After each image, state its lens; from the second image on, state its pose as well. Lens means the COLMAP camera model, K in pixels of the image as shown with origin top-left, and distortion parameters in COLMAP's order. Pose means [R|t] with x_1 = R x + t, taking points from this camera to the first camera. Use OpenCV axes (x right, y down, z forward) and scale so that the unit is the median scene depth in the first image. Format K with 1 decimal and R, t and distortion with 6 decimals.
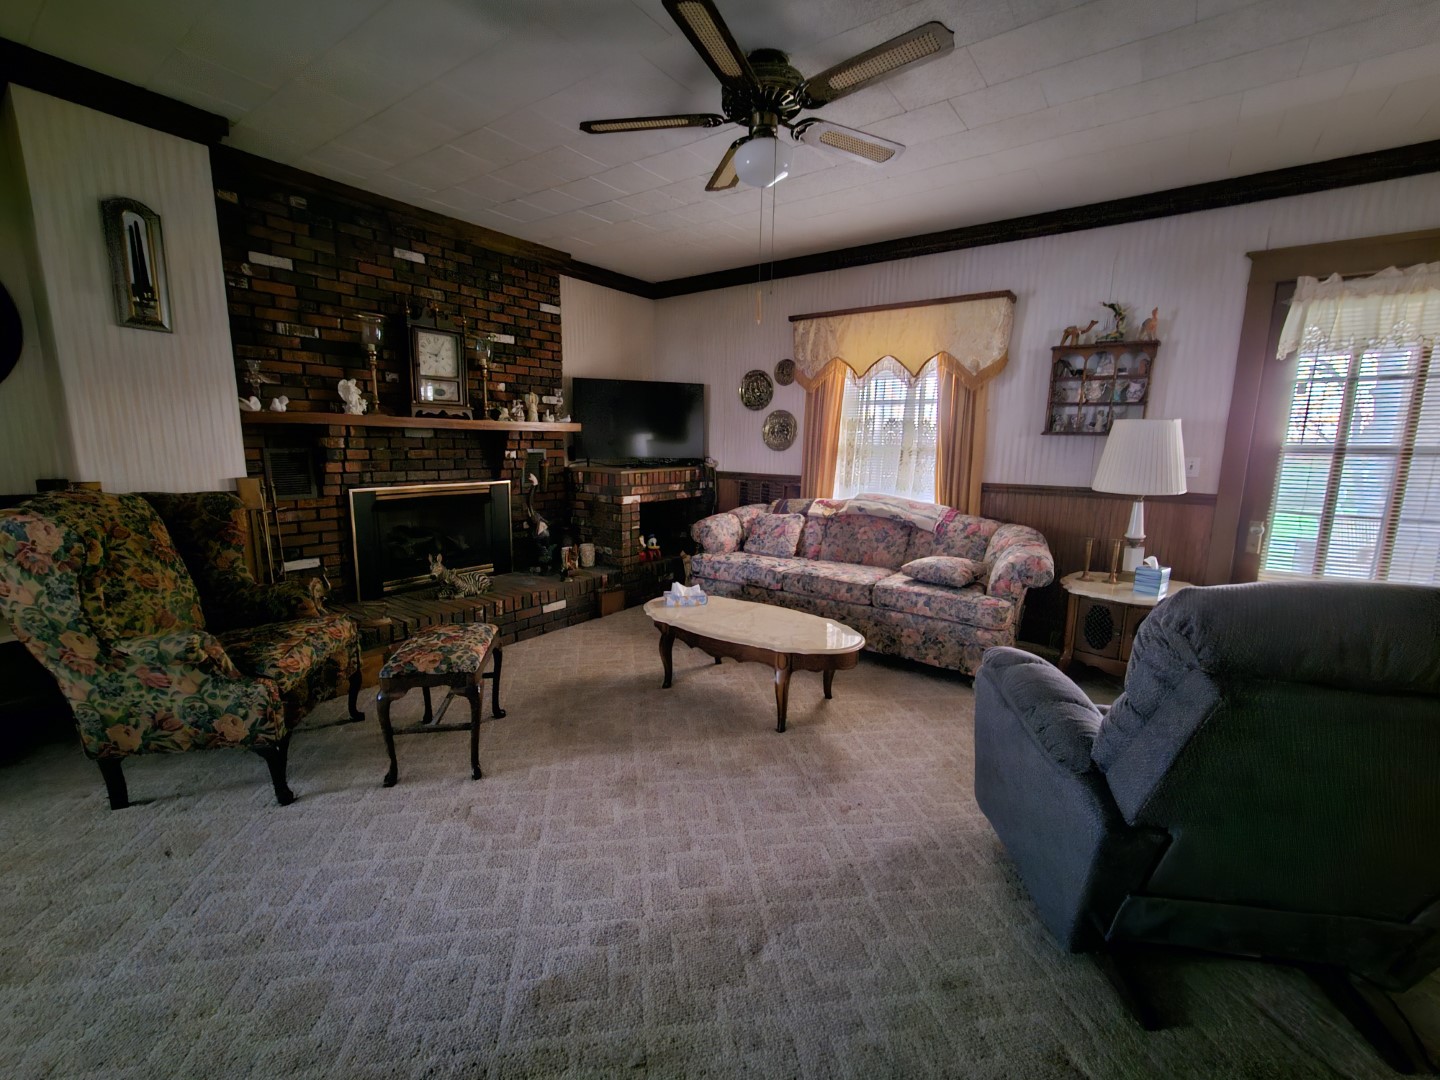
lens RADIAL K [[590.3, 0, 728.6], [0, 590.3, 538.4], [0, 0, 1]] dist [-0.001464, -0.000027]
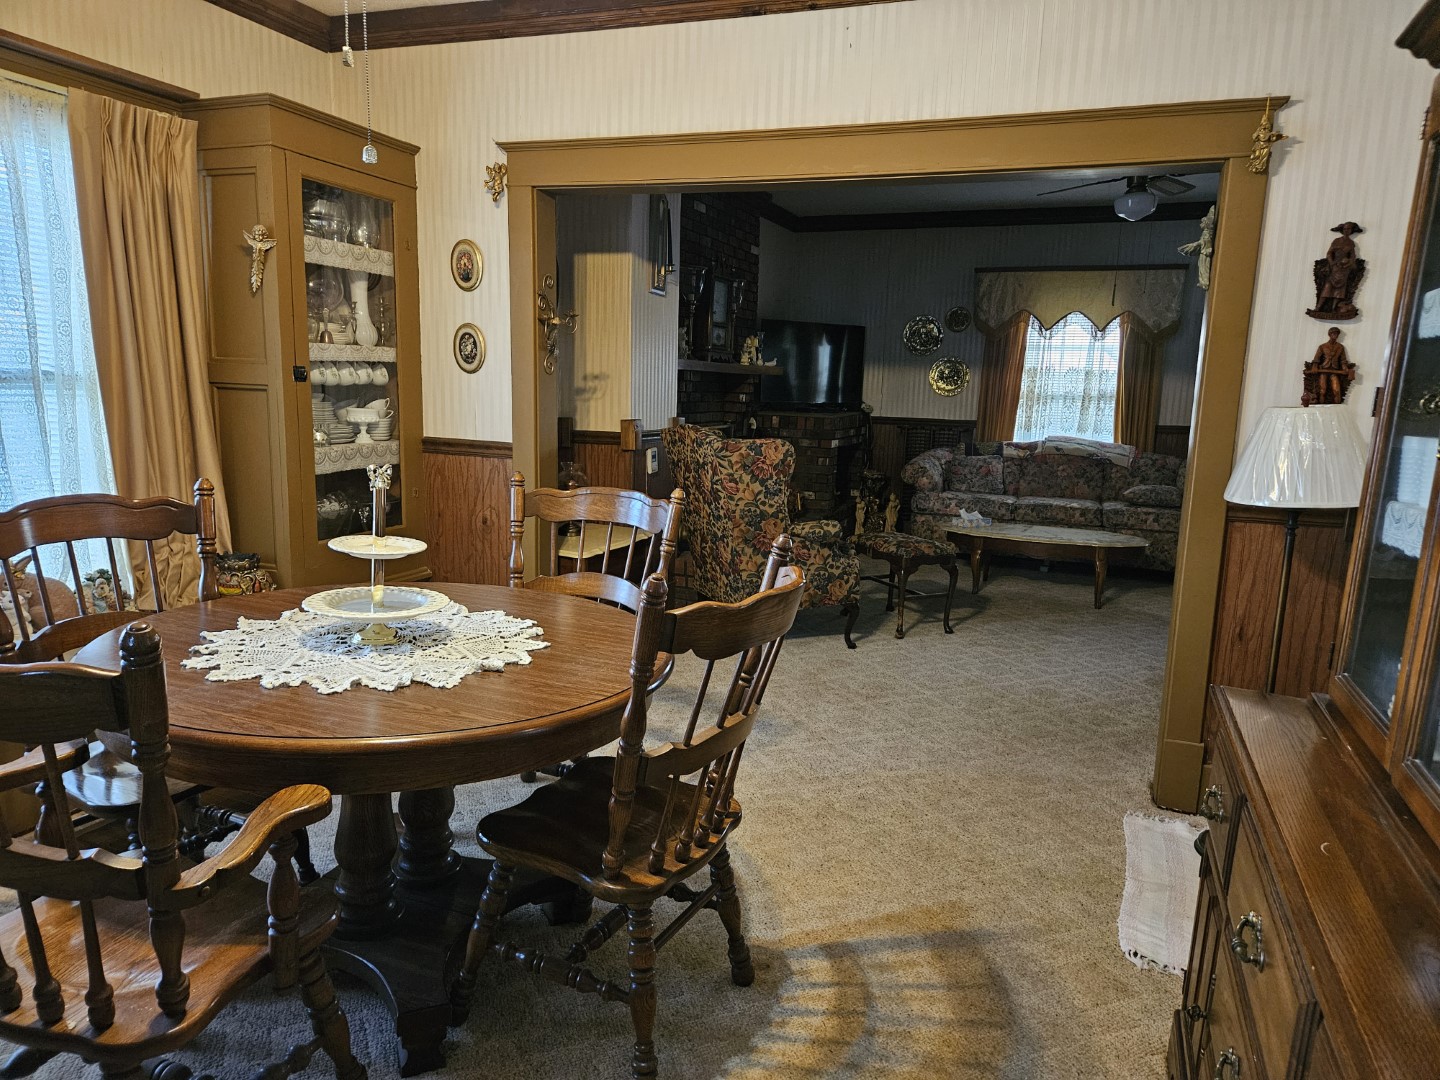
lens RADIAL K [[934.7, 0, 715.7], [0, 934.7, 539.2], [0, 0, 1]] dist [0.003673, -0.002123]
pose [[0.971699, -0.028607, 0.234485, -0.835373], [0.026247, 0.999569, 0.013180, 0.081015], [-0.234761, -0.006653, 0.972030, -0.571821]]
